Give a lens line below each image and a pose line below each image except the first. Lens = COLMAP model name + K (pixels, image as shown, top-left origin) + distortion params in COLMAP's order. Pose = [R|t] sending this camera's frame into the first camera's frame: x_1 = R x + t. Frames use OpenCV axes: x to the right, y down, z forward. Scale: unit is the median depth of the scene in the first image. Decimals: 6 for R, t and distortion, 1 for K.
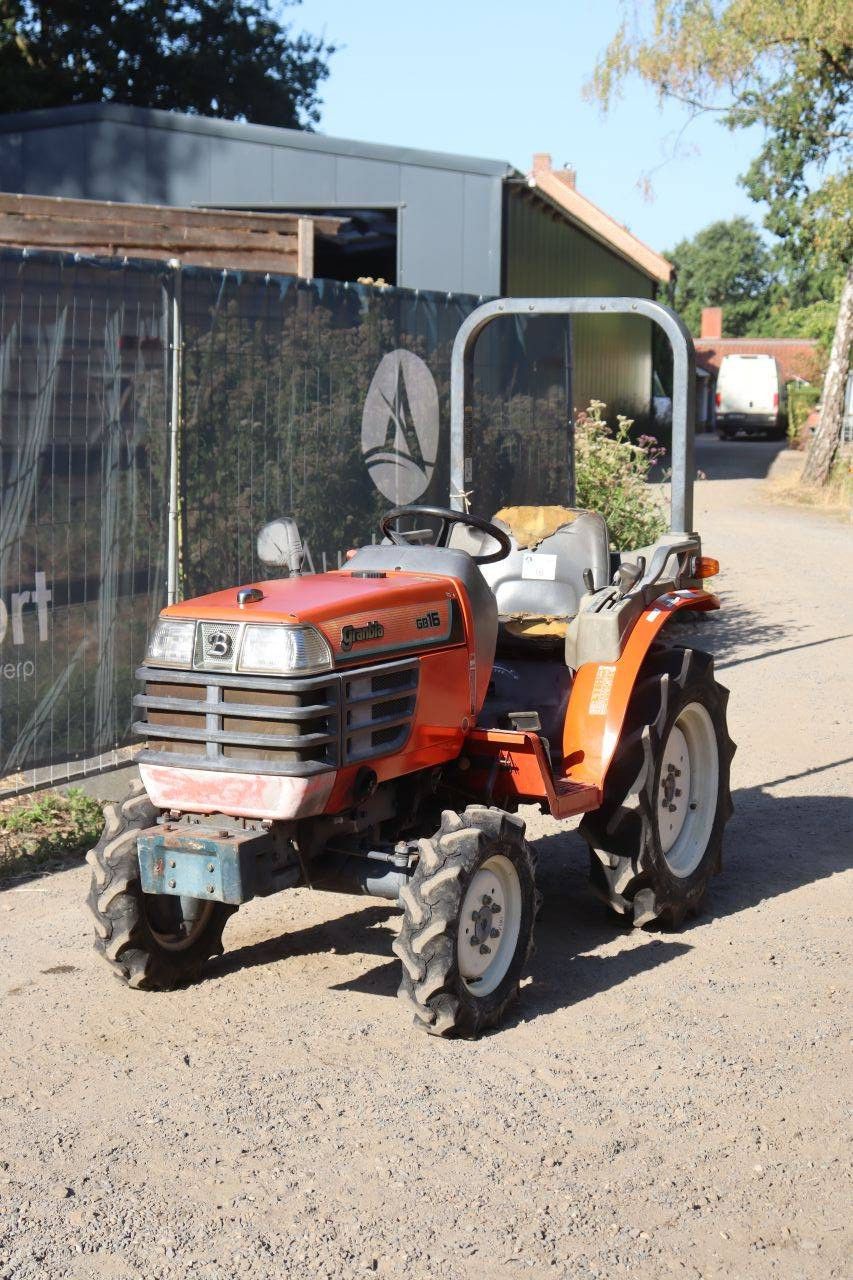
lens RADIAL K [[2424.8, 0, 432.8], [0, 2424.8, 651.8], [0, 0, 1]] dist [0.288434, 0.000000]
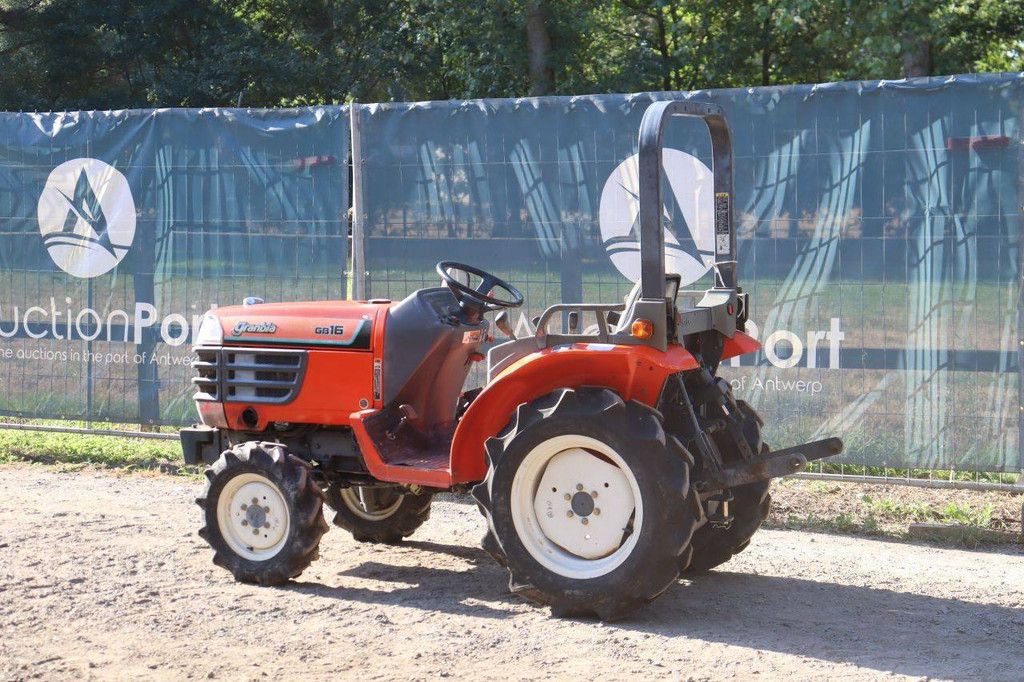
lens RADIAL K [[1939.8, 0, 498.6], [0, 1939.8, 347.4], [0, 0, 1]] dist [0.288434, 0.000000]
pose [[-0.026042, 0.071864, -0.997074, 1.346857], [-0.101615, 0.992056, 0.074156, -0.114344], [0.994483, 0.103249, -0.018532, 1.225131]]
